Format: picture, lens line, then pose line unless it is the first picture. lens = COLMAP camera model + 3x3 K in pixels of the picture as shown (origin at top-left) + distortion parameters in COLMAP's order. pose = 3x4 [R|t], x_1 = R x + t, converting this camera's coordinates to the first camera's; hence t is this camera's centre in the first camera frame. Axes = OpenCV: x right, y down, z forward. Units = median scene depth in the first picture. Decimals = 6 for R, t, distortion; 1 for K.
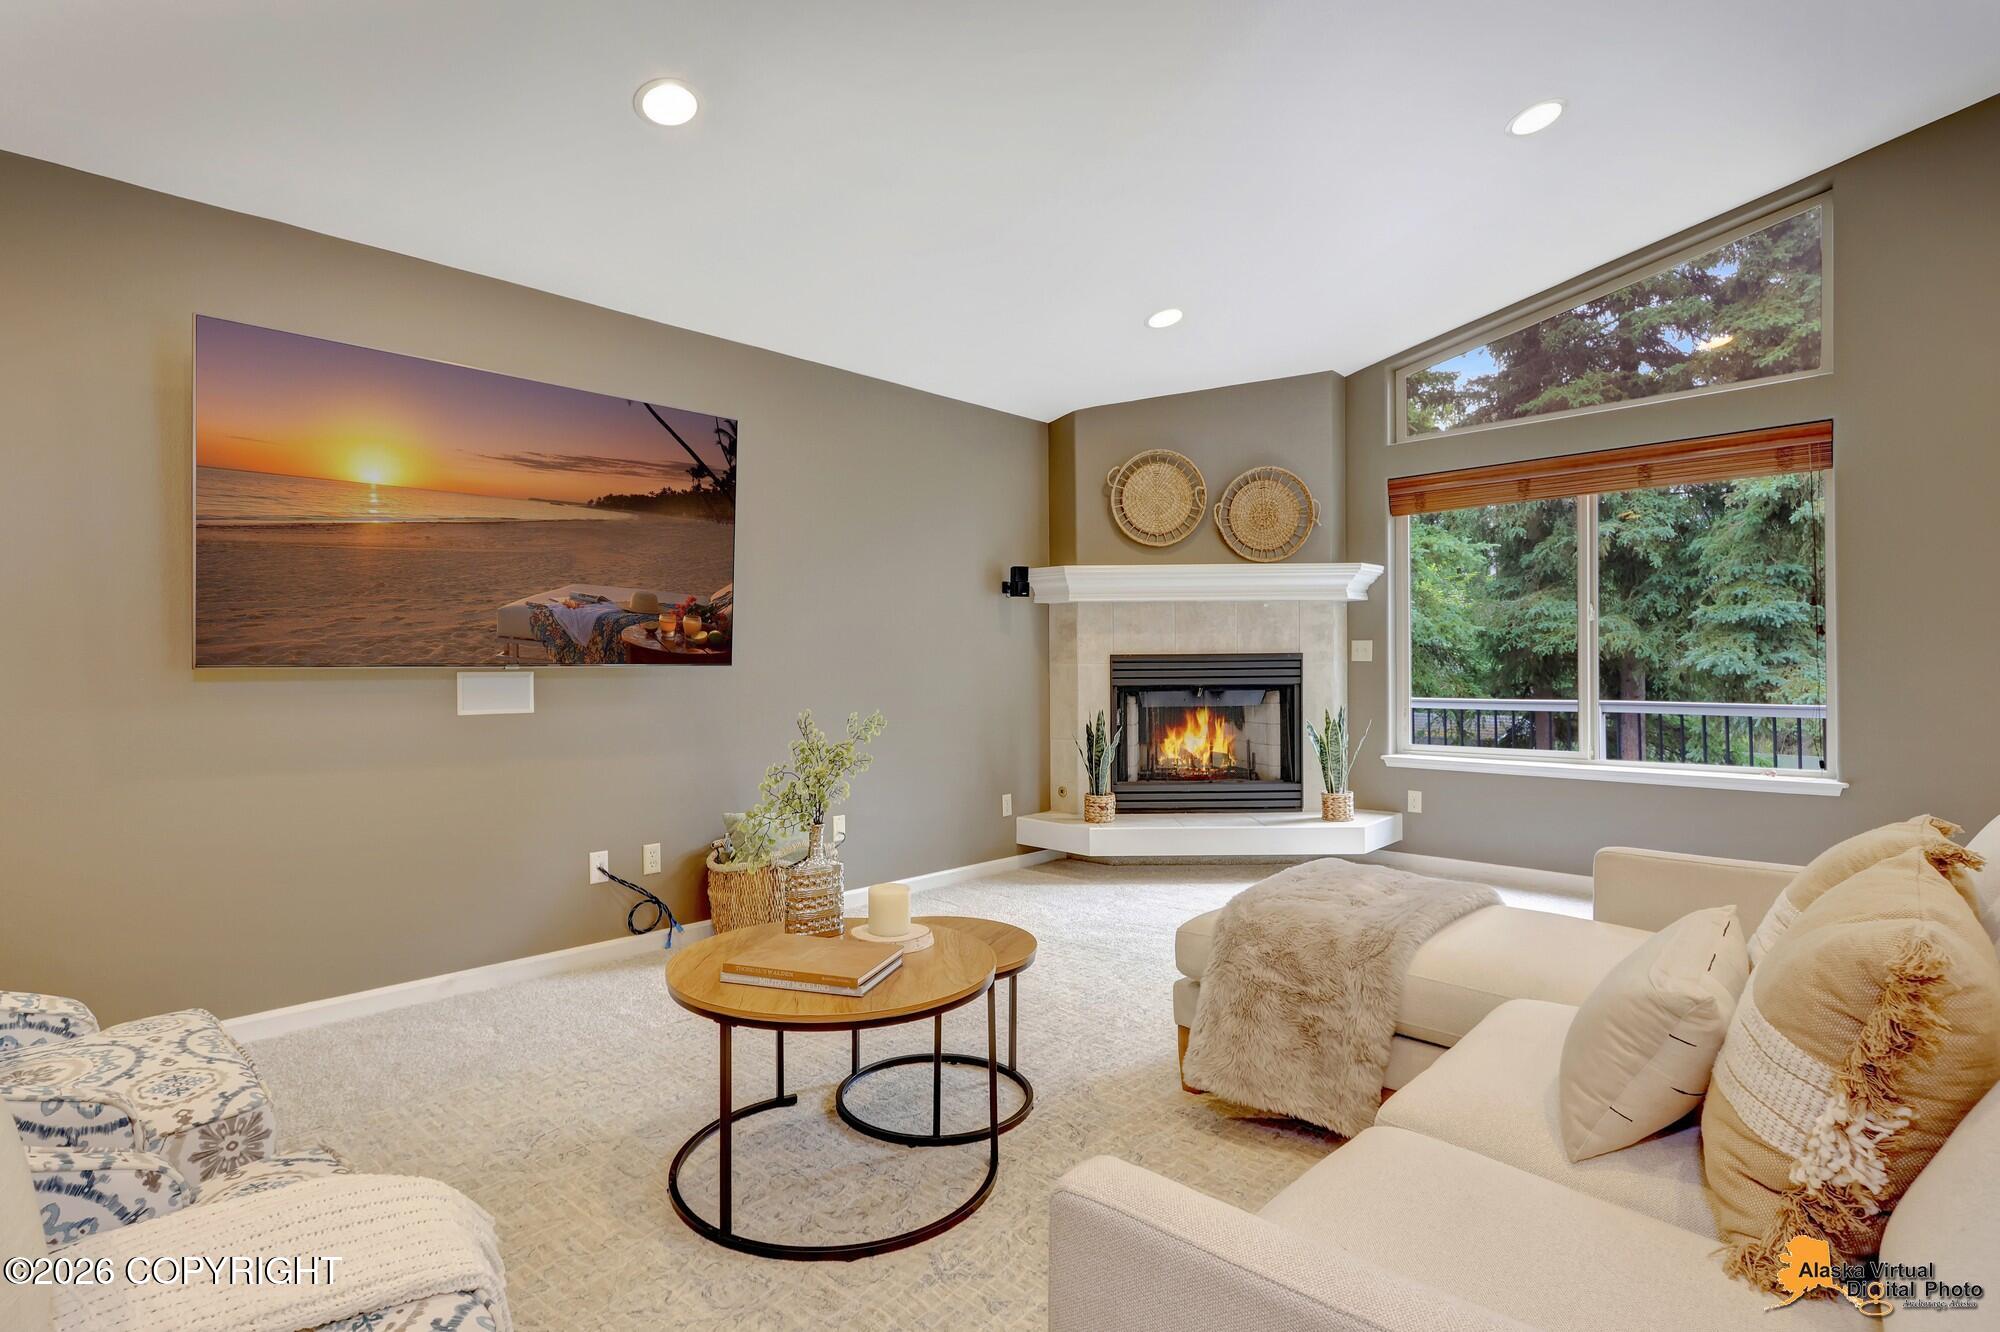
lens RADIAL K [[1004.8, 0, 943.8], [0, 1004.8, 671.5], [0, 0, 1]] dist [0.003439, 0.000827]
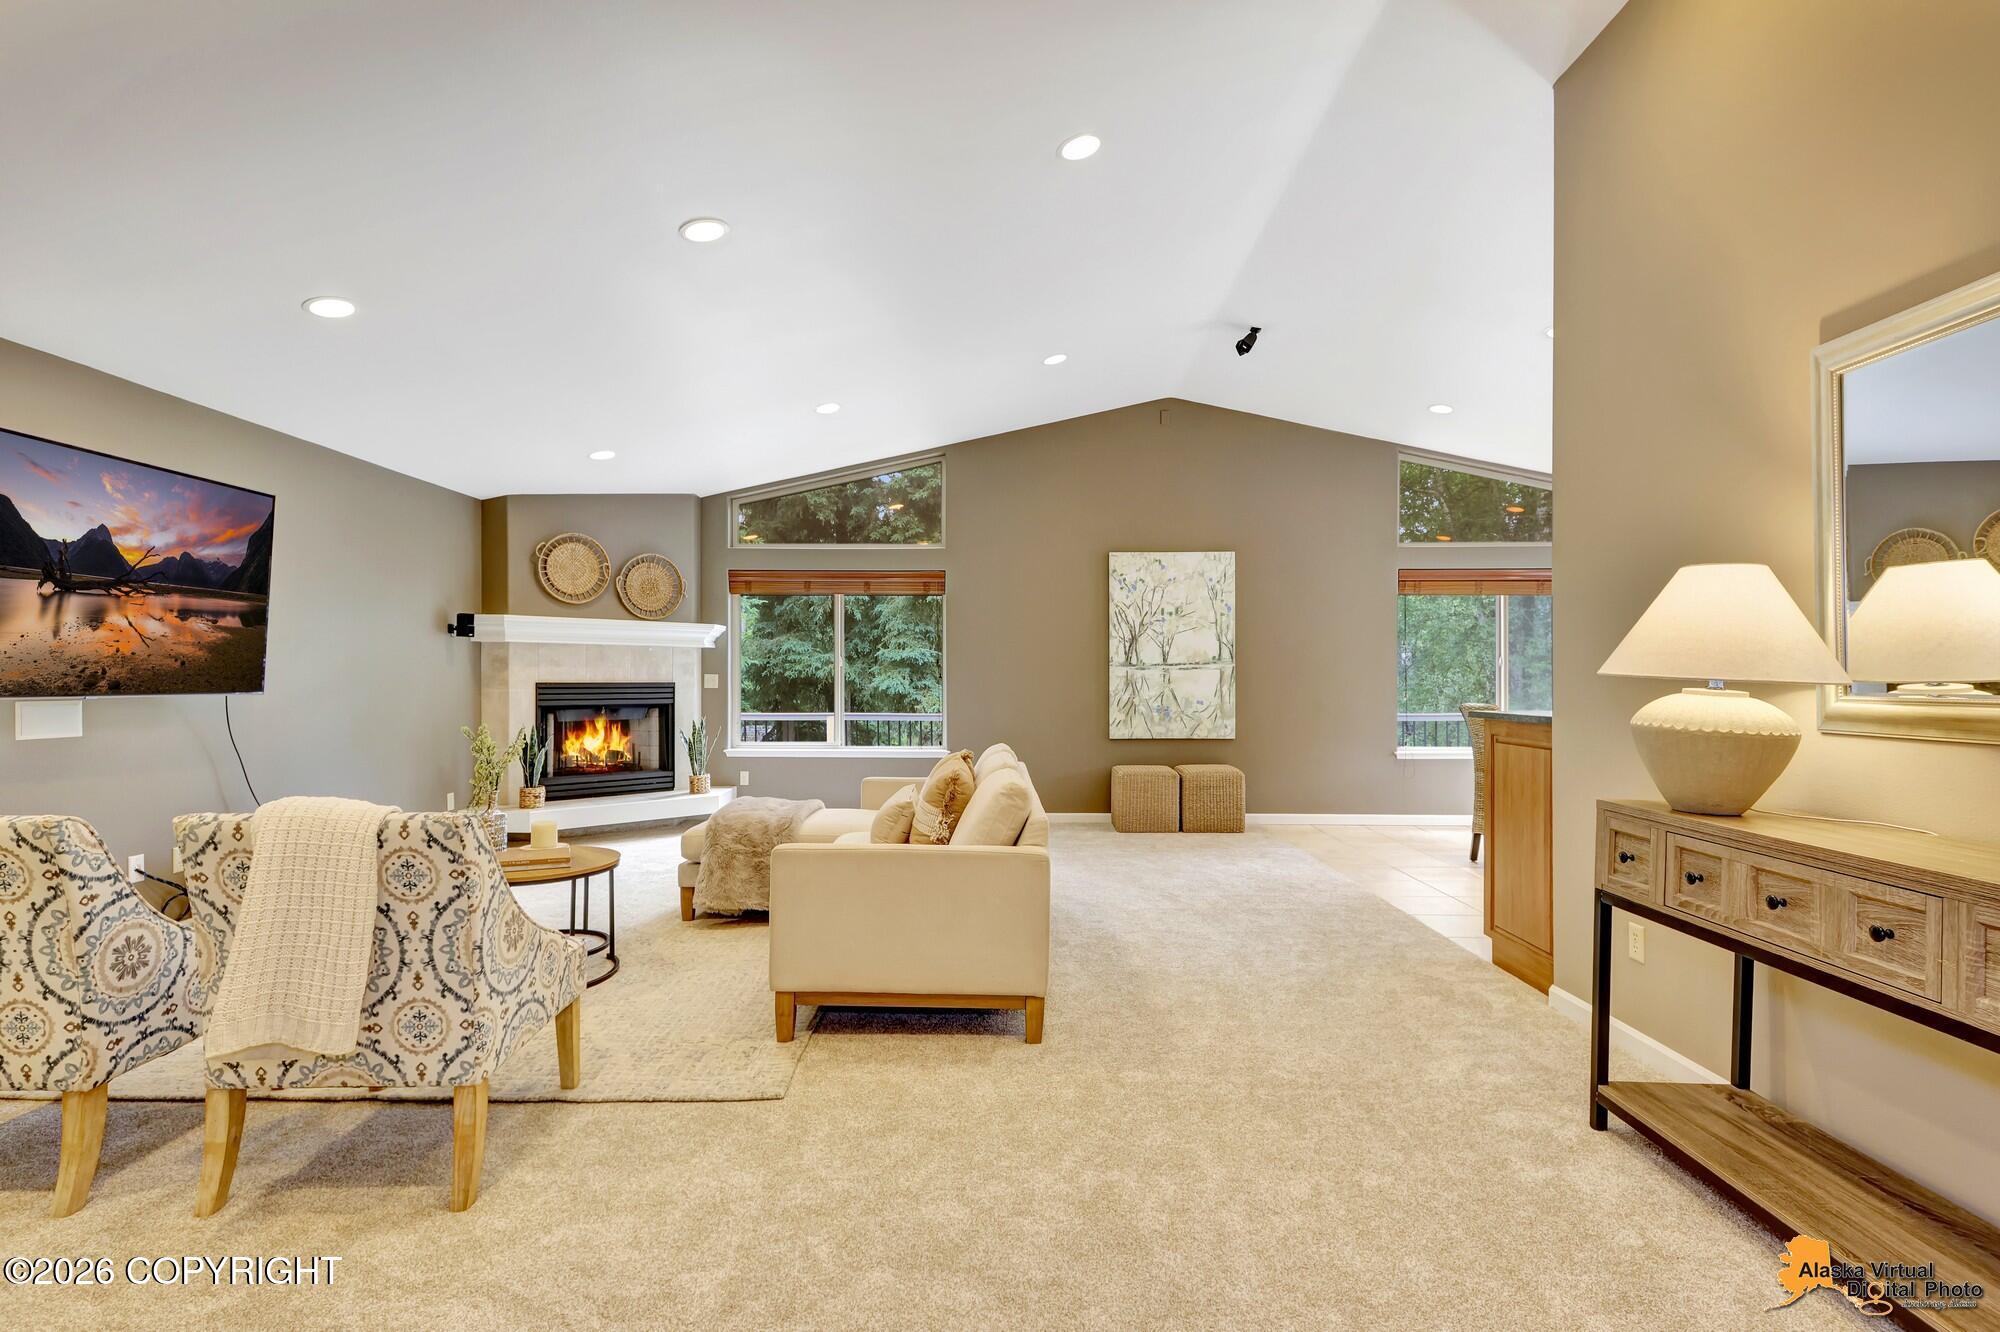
lens RADIAL K [[957.9, 0, 1004.1], [0, 957.9, 671.6], [0, 0, 1]] dist [0.000267, -0.000170]
pose [[0.709991, 0.015908, 0.704031, -0.286326], [-0.003942, 0.999819, -0.018617, -0.010236], [-0.704200, 0.010443, 0.709925, -0.333514]]
